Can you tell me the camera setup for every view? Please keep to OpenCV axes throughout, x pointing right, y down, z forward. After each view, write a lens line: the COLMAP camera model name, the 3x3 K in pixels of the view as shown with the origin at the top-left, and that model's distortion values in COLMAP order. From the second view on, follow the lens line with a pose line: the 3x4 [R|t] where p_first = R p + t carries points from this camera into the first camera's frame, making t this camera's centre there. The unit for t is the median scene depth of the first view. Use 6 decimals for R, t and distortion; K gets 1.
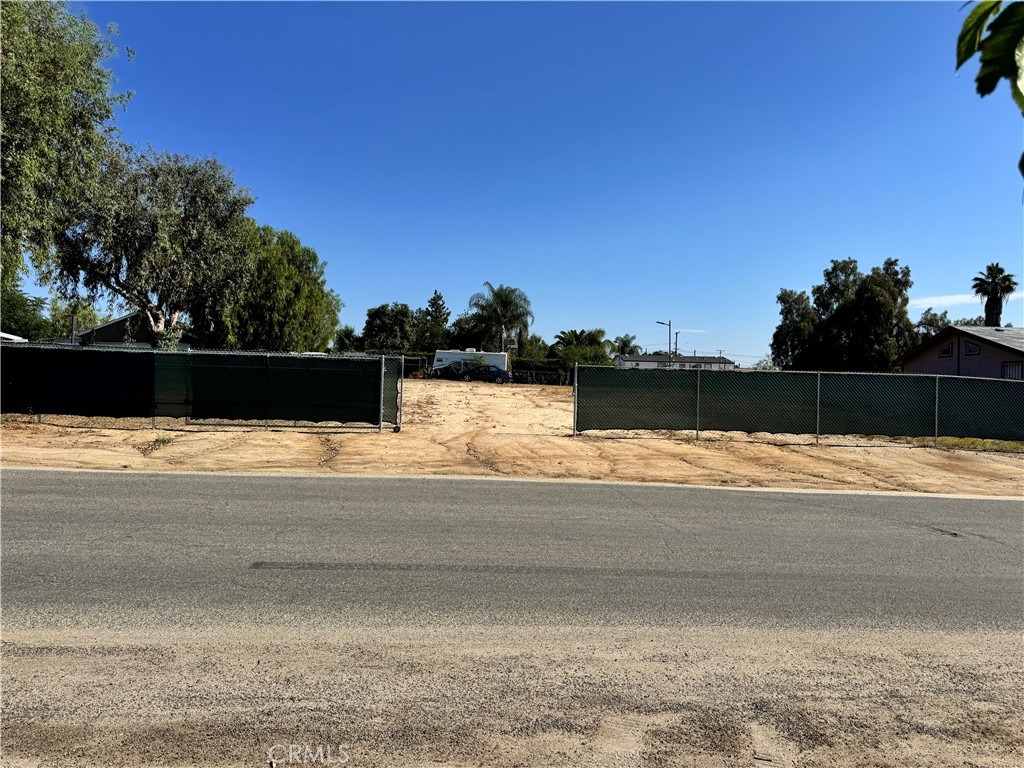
lens RADIAL K [[712.7, 0, 512.0], [0, 712.7, 384.0], [0, 0, 1]] dist [0.047523, 0.000036]
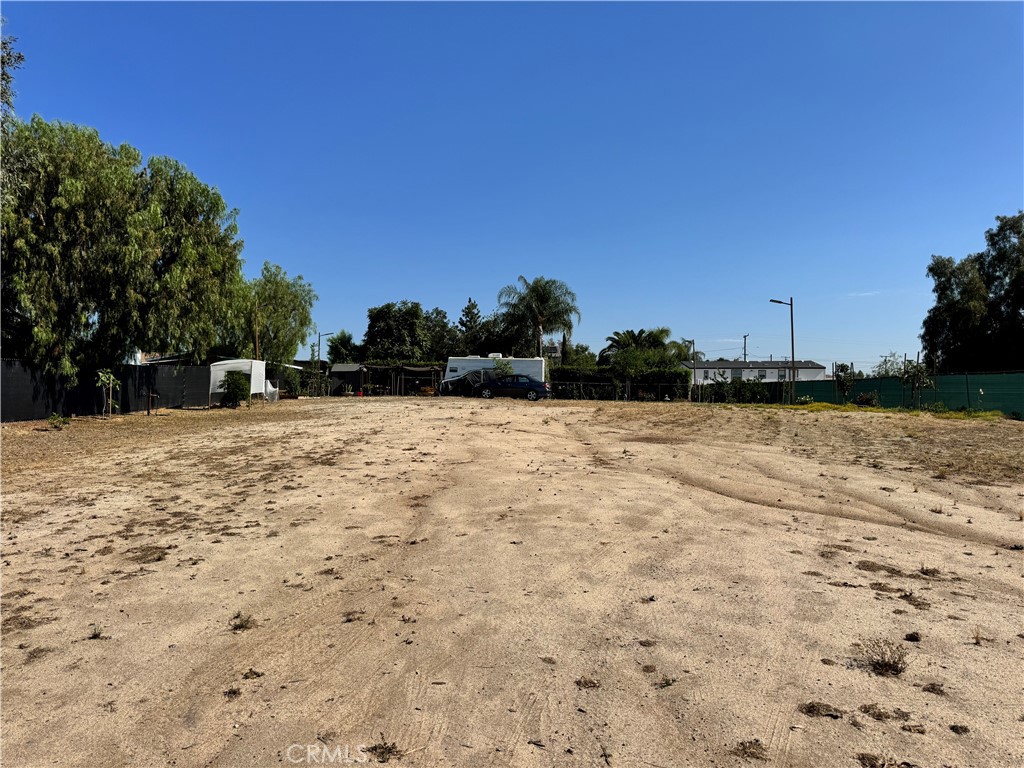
lens RADIAL K [[712.7, 0, 512.0], [0, 712.7, 384.0], [0, 0, 1]] dist [0.047523, 0.000036]
pose [[0.997640, -0.024444, -0.064160, 0.005565], [0.023077, 0.999492, -0.021963, -0.001191], [0.064665, 0.020430, 0.997698, 0.227425]]
